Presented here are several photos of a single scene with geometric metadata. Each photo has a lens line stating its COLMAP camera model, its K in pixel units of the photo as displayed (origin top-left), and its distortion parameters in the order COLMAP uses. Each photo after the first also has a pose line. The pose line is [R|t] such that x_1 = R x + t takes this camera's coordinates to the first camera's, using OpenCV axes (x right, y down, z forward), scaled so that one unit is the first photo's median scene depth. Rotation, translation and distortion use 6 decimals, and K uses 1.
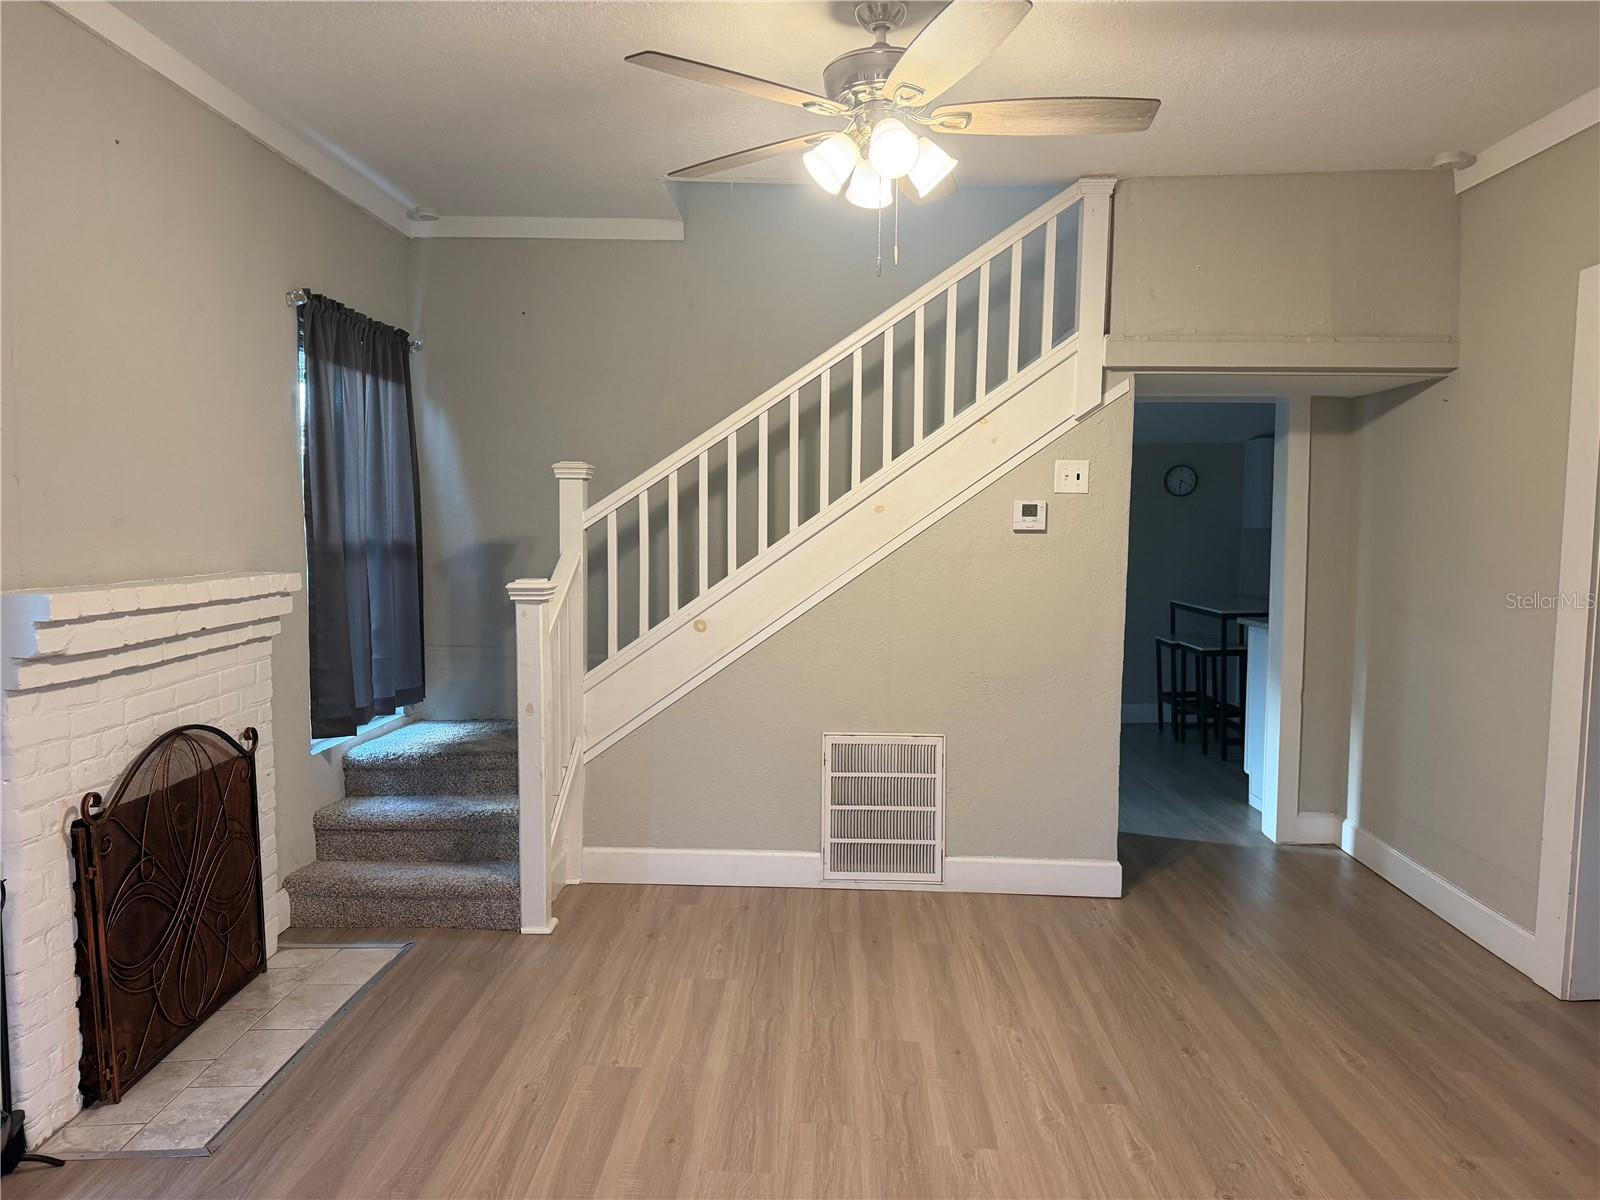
lens RADIAL K [[1128.9, 0, 800.0], [0, 1128.9, 600.0], [0, 0, 1]] dist [0.162010, -0.177922]
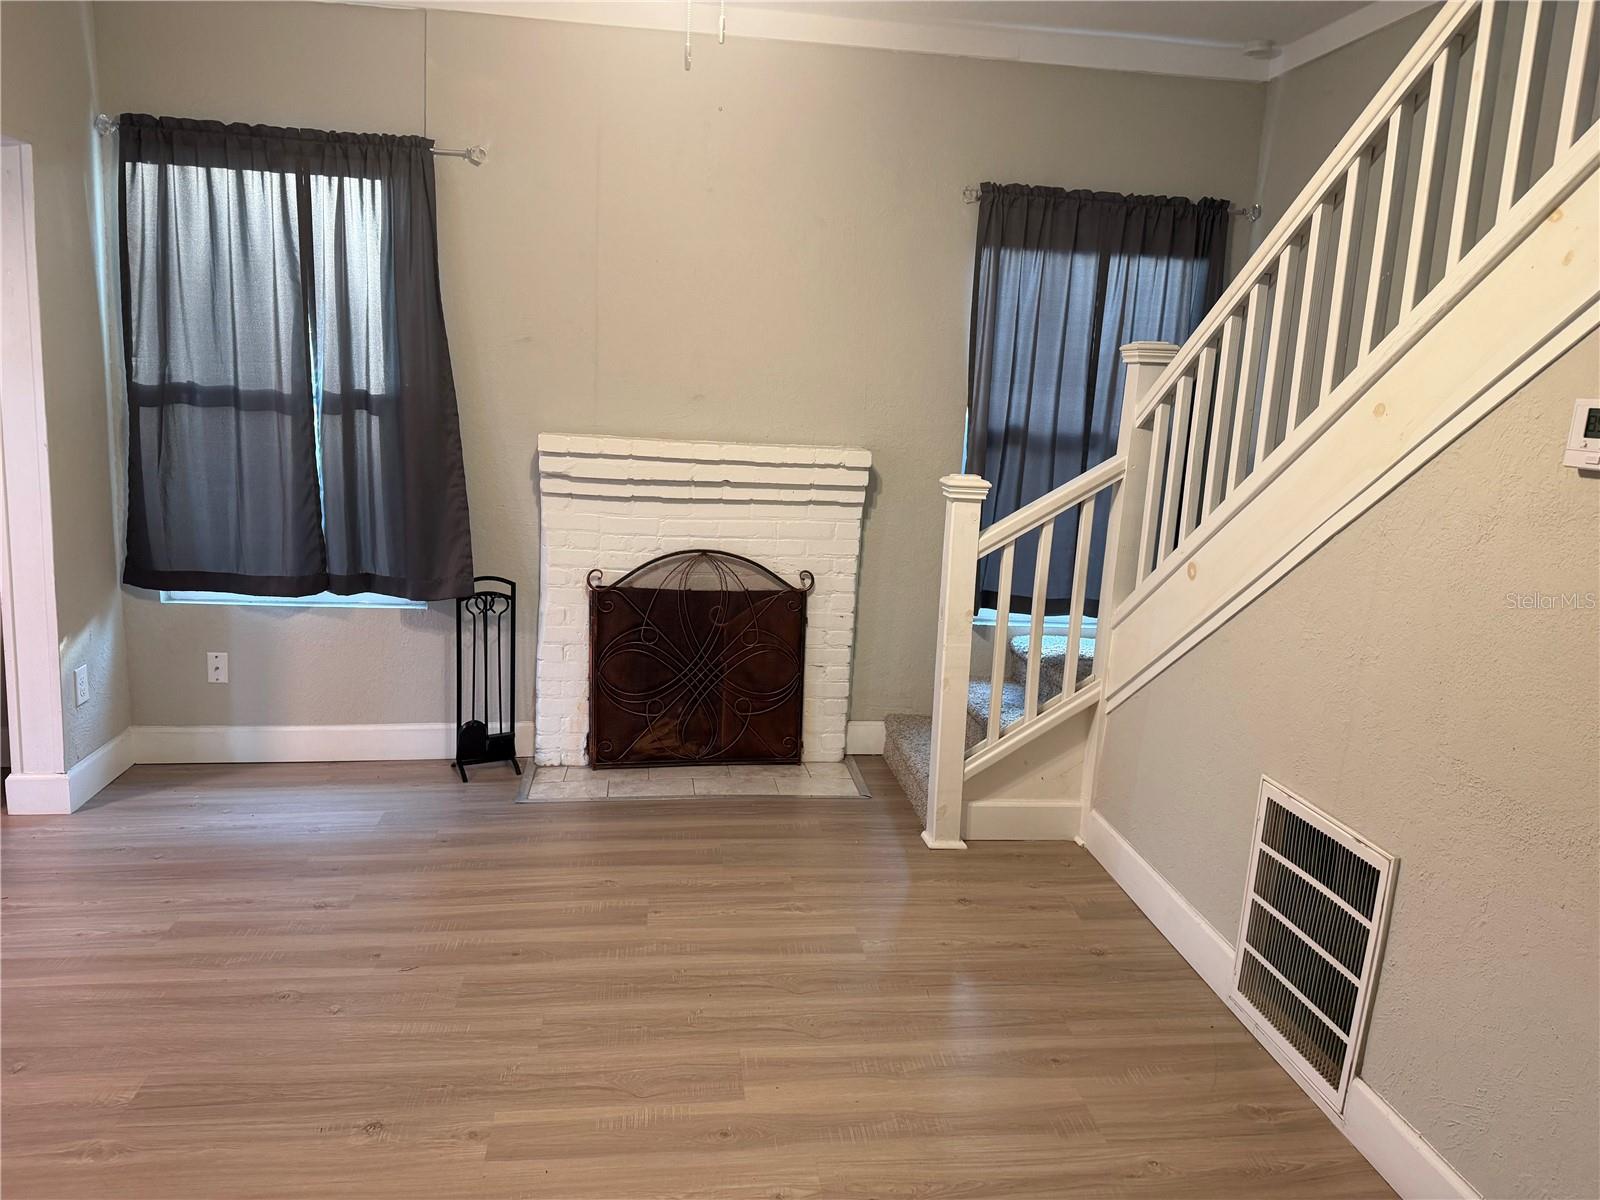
lens RADIAL K [[1128.9, 0, 800.0], [0, 1128.9, 600.0], [0, 0, 1]] dist [0.162010, -0.177922]
pose [[0.158295, 0.188565, -0.969219, 0.743343], [-0.117840, 0.978188, 0.171064, -0.069880], [0.980335, 0.087134, 0.177062, 0.822515]]
